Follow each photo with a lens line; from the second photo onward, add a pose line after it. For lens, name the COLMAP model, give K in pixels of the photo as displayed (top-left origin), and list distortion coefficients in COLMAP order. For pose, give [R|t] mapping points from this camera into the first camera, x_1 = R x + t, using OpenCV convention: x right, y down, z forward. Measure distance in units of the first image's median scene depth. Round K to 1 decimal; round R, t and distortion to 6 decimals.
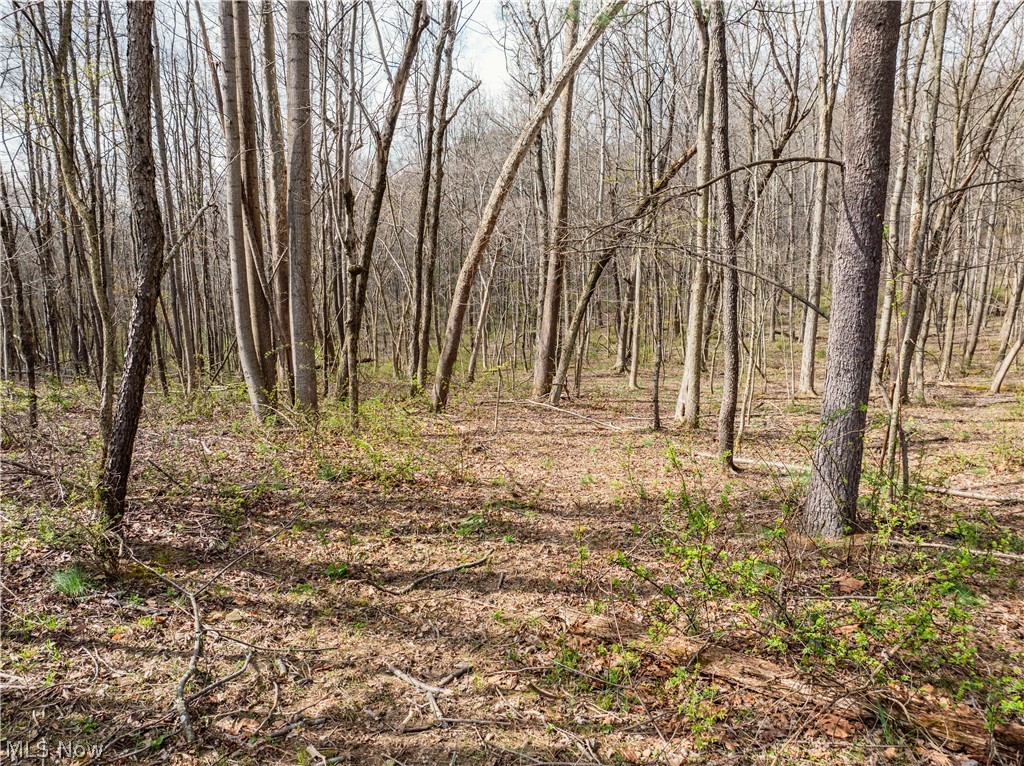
lens RADIAL K [[712.5, 0, 513.8], [0, 712.5, 381.6], [0, 0, 1]] dist [-0.025186, 0.000127]
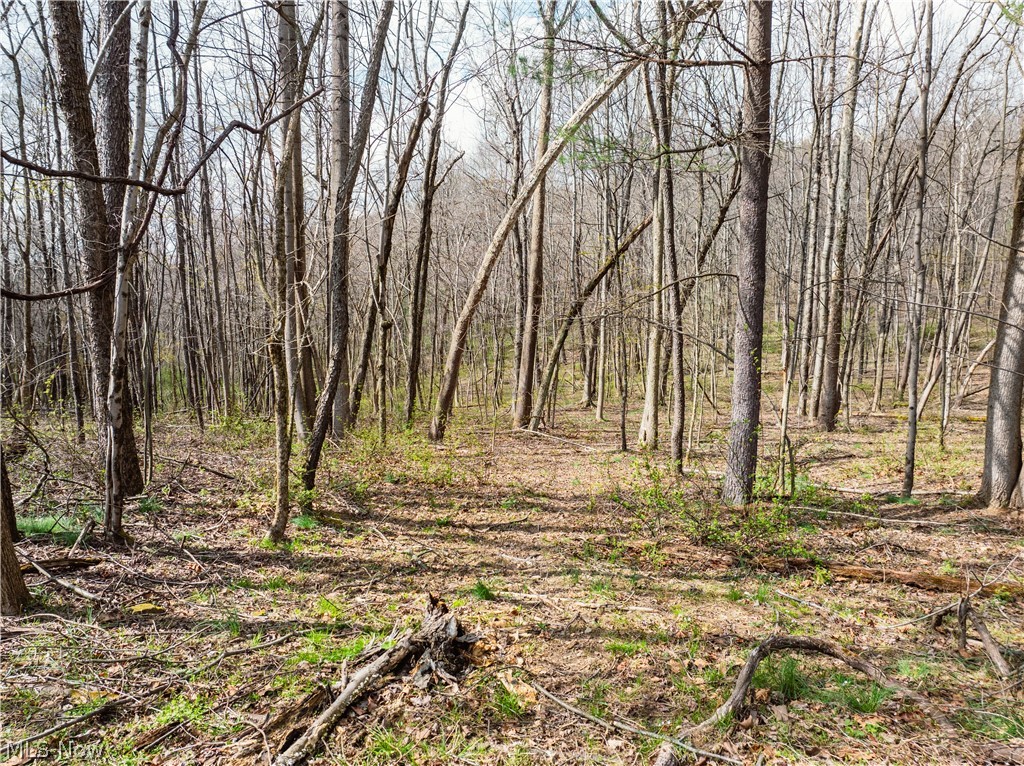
lens RADIAL K [[712.5, 0, 511.6], [0, 712.5, 384.2], [0, 0, 1]] dist [-0.025186, 0.000127]
pose [[0.998694, -0.005427, 0.050803, -0.043753], [0.007812, 0.998870, -0.046883, 0.006081], [-0.050491, 0.047219, 0.997608, -0.178174]]
